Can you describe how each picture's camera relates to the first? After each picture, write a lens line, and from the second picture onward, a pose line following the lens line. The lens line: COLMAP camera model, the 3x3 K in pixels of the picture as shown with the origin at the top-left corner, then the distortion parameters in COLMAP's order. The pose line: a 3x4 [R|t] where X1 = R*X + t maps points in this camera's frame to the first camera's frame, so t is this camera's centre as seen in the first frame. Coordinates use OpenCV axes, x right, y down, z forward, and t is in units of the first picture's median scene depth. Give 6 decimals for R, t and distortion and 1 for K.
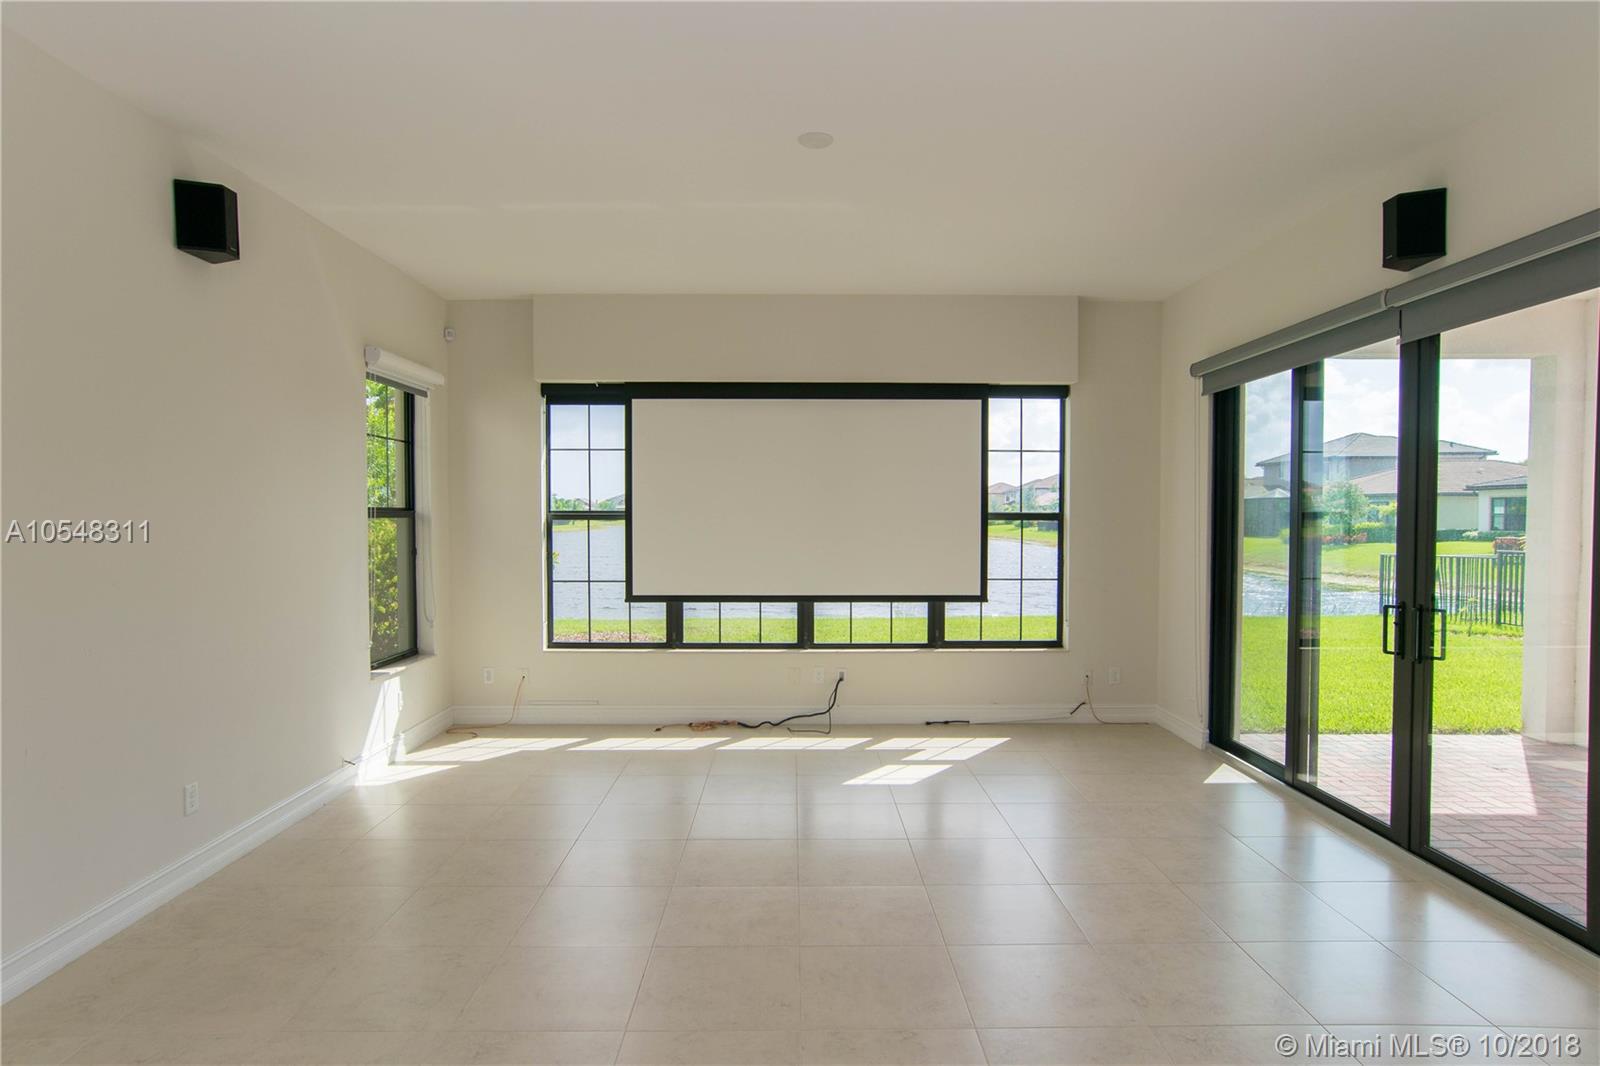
lens RADIAL K [[877.3, 0, 800.0], [0, 877.3, 533.0], [0, 0, 1]] dist [-0.049733, 0.035896]
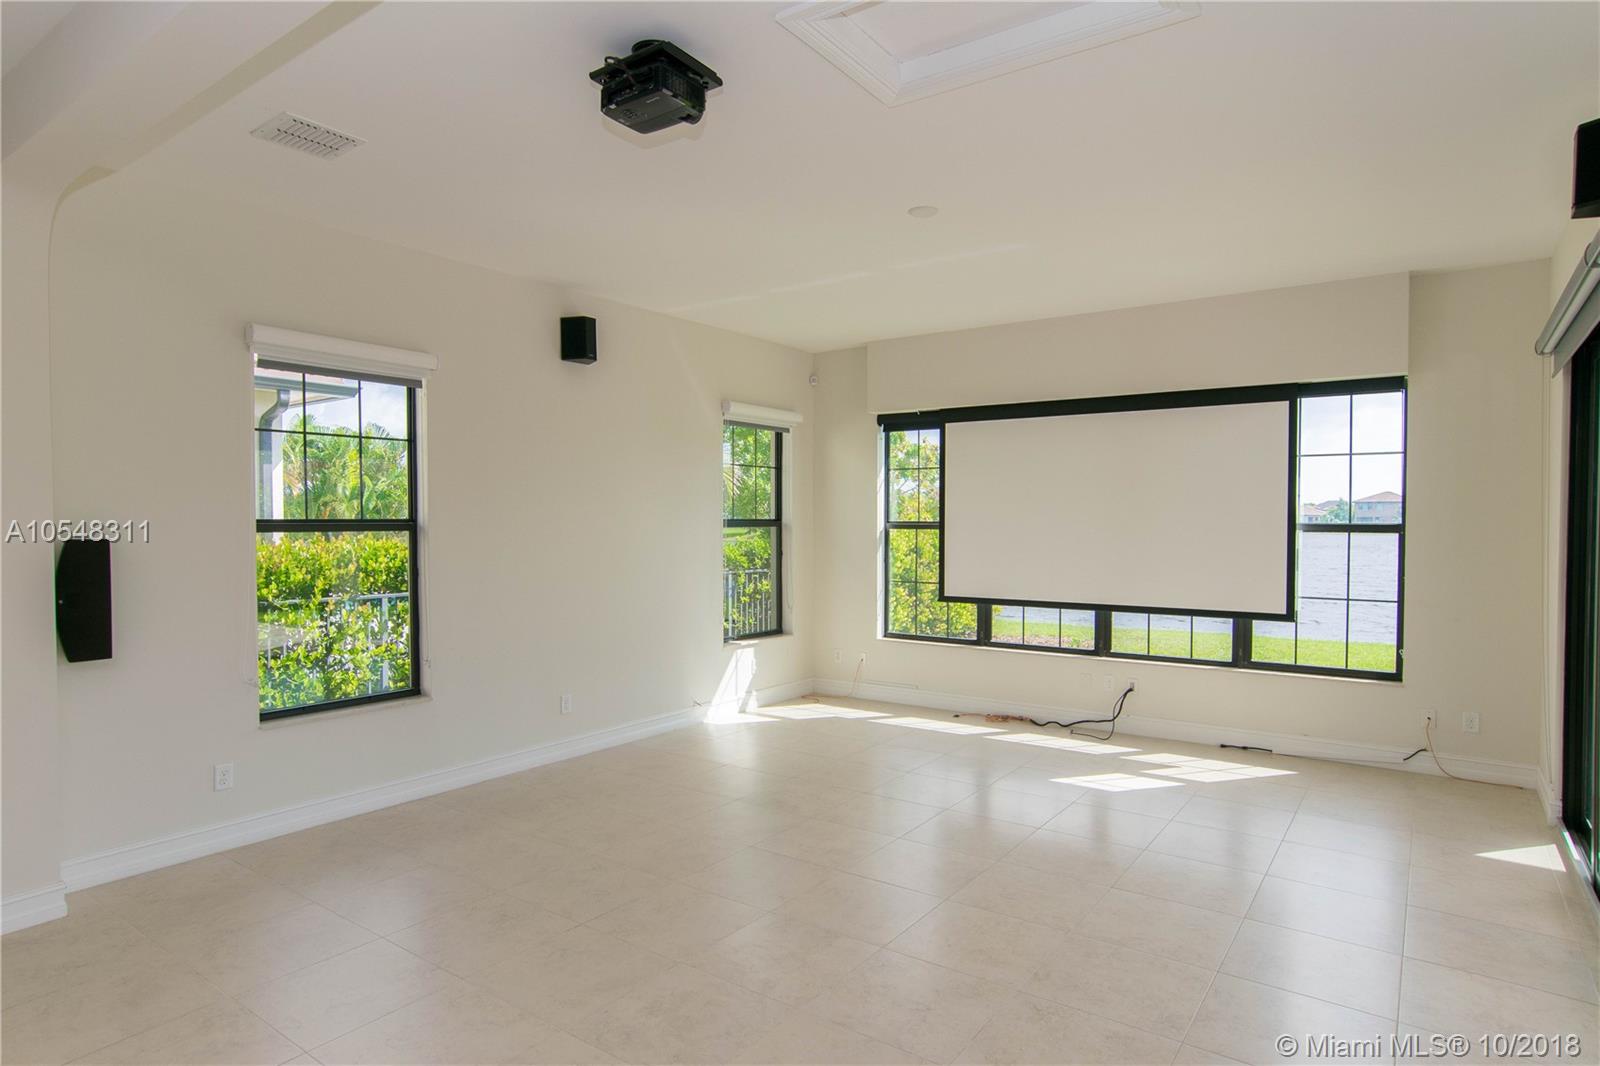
lens RADIAL K [[868.5, 0, 816.7], [0, 868.5, 531.9], [0, 0, 1]] dist [-0.028289, 0.001290]
pose [[0.818211, 0.007847, -0.574864, 0.321534], [-0.014170, 0.999878, -0.006520, -0.002154], [0.574743, 0.013481, 0.818223, -0.019741]]
